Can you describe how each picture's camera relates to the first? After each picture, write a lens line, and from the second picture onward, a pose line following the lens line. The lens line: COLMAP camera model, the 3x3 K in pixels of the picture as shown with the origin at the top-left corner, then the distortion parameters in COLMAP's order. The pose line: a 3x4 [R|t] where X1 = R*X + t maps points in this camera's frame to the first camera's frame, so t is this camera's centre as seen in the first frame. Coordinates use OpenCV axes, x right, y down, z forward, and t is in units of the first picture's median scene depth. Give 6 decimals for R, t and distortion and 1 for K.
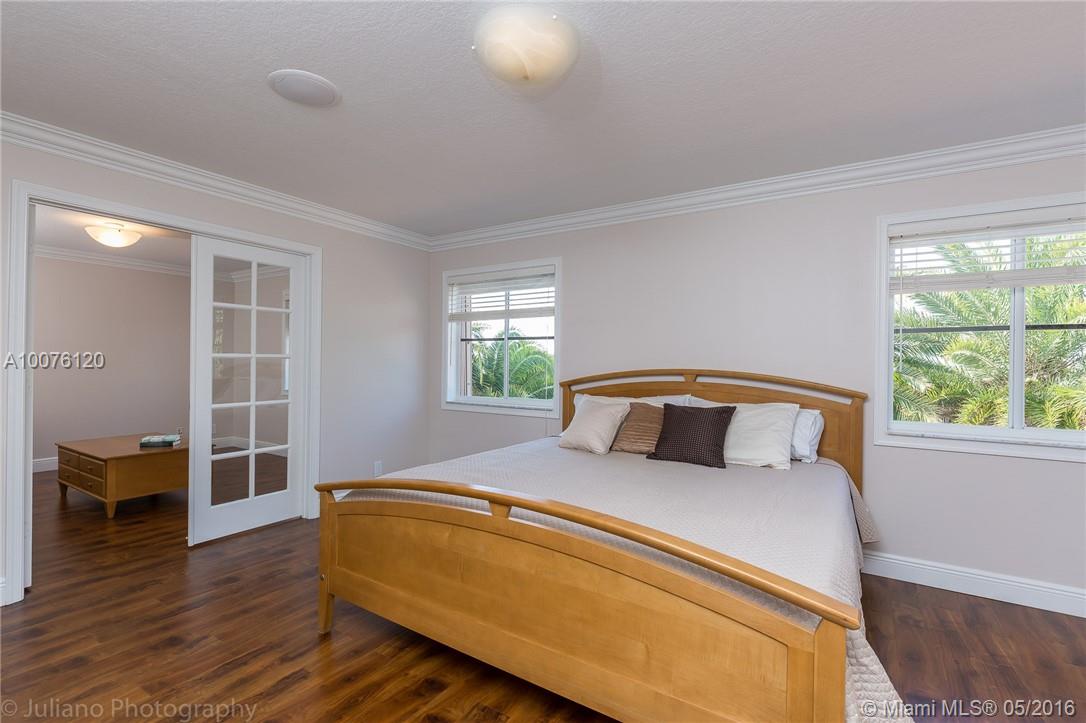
lens RADIAL K [[493.1, 0, 519.5], [0, 493.1, 353.2], [0, 0, 1]] dist [0.003814, -0.000515]
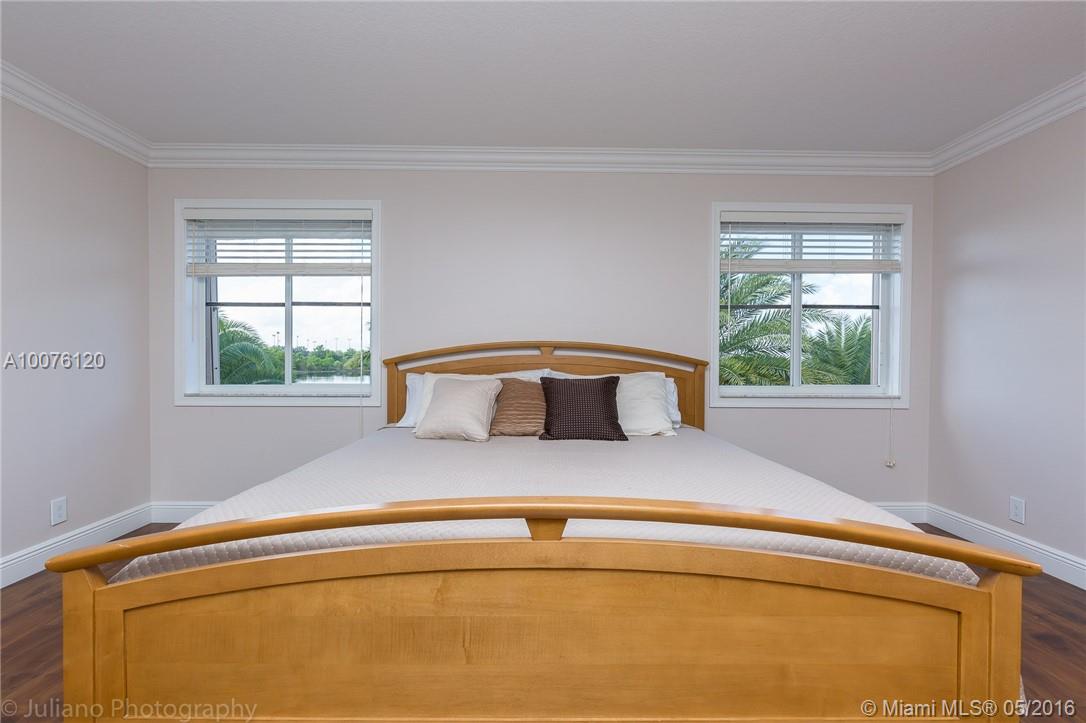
lens RADIAL K [[493.1, 0, 549.9], [0, 493.1, 367.8], [0, 0, 1]] dist [0.003814, -0.000515]
pose [[0.815468, -0.017417, 0.578540, -0.202980], [-0.010199, 0.998960, 0.044450, 0.043100], [-0.578712, -0.042148, 0.814442, 0.255552]]
